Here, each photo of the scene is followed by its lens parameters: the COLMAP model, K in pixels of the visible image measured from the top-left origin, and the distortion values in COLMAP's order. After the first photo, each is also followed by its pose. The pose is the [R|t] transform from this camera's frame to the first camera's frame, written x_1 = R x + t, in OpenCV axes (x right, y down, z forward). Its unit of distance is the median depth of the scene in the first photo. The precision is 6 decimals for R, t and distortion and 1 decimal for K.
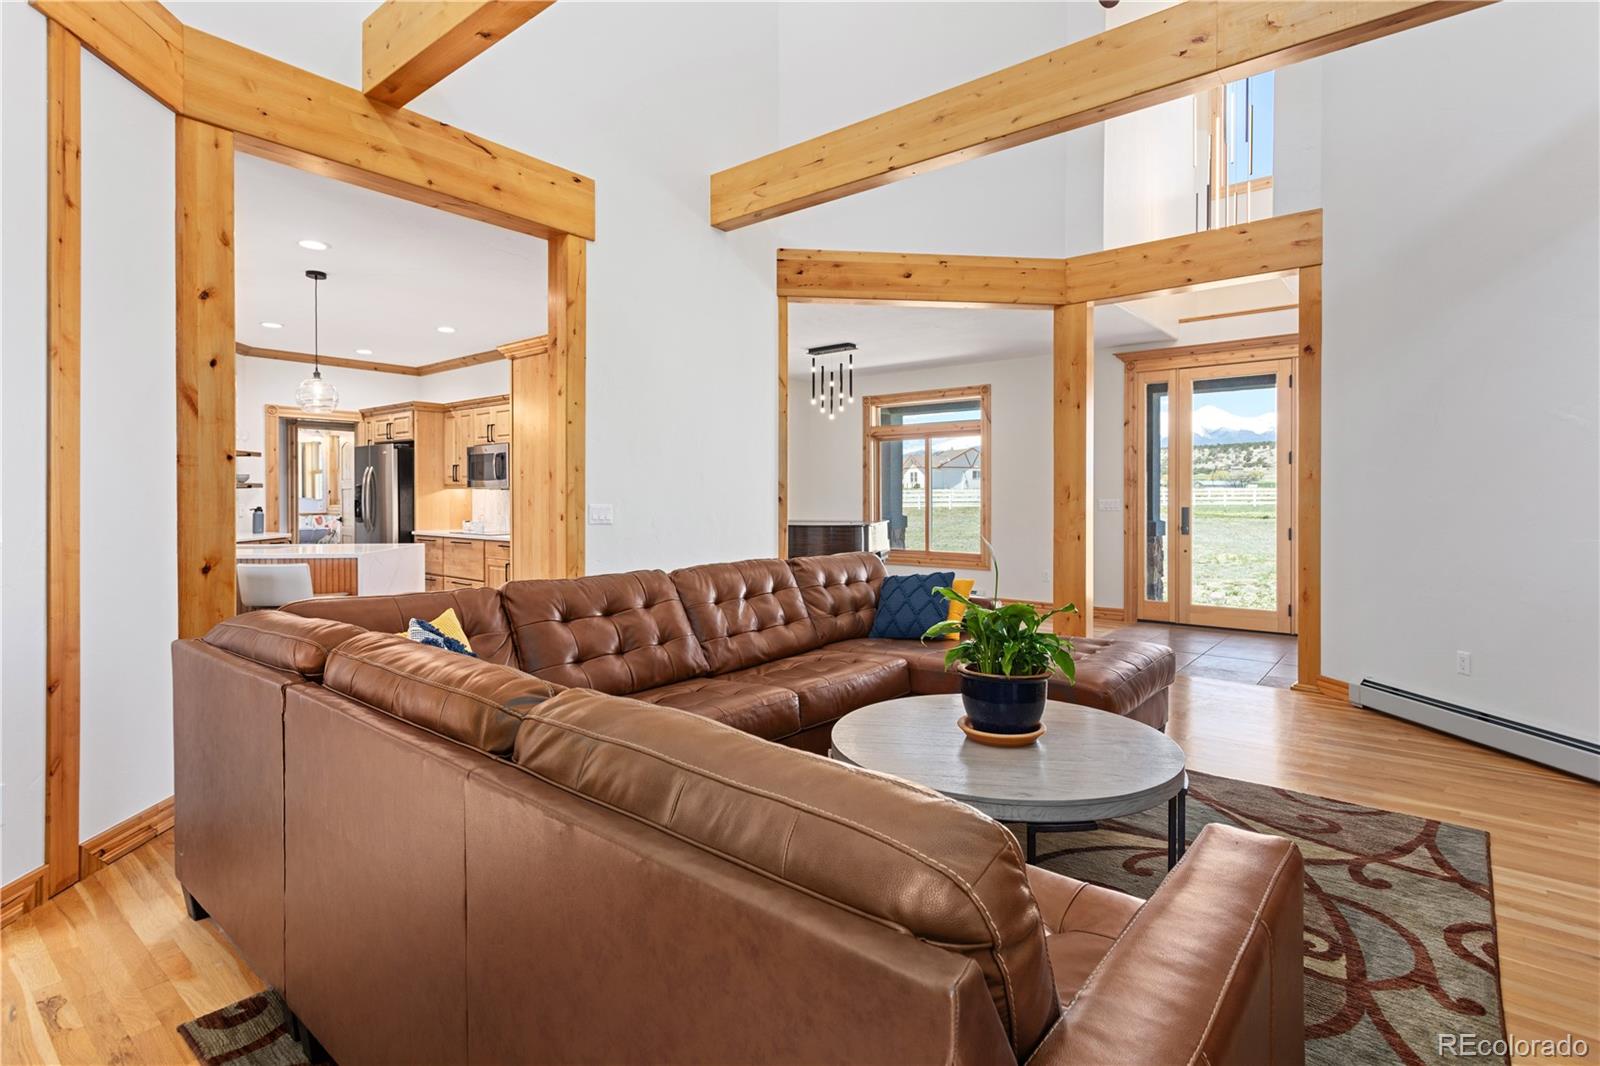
lens RADIAL K [[777.7, 0, 799.4], [0, 777.7, 494.6], [0, 0, 1]] dist [0.003018, 0.000577]
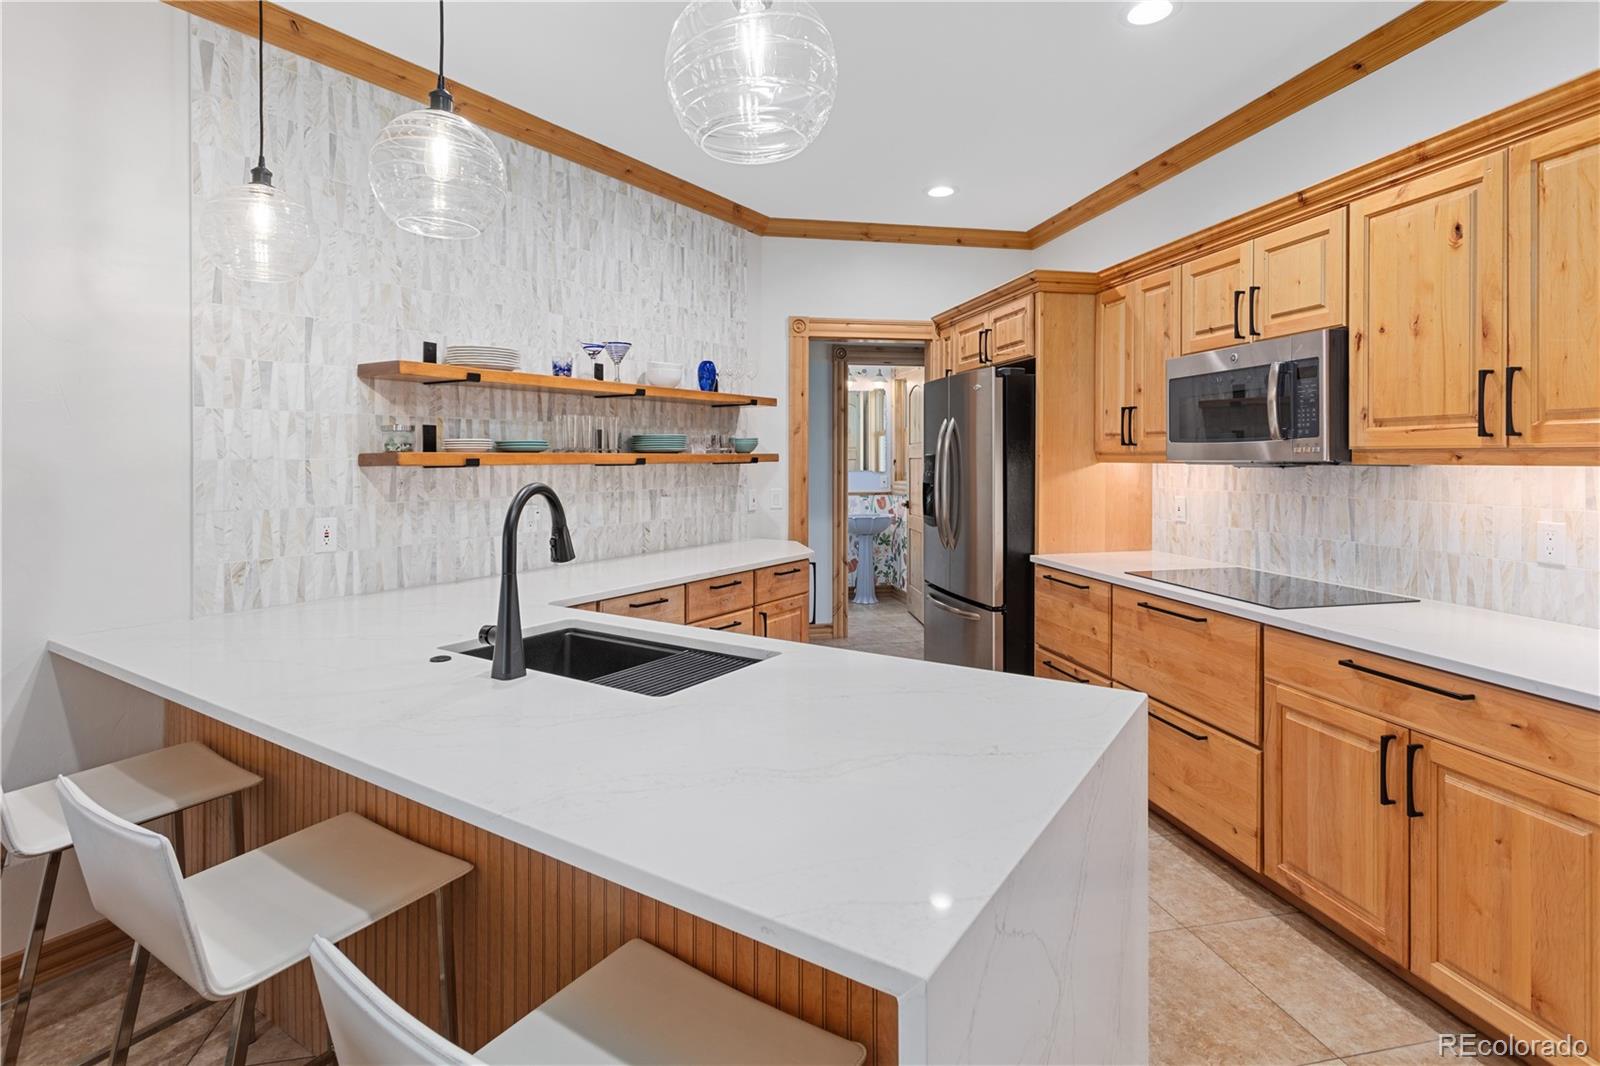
lens RADIAL K [[777.7, 0, 799.4], [0, 777.7, 494.6], [0, 0, 1]] dist [0.003018, 0.000577]
pose [[0.773408, 0.027975, -0.633291, -0.302946], [0.004506, 0.998758, 0.049622, -0.011863], [0.633892, -0.041231, 0.772322, 0.540734]]
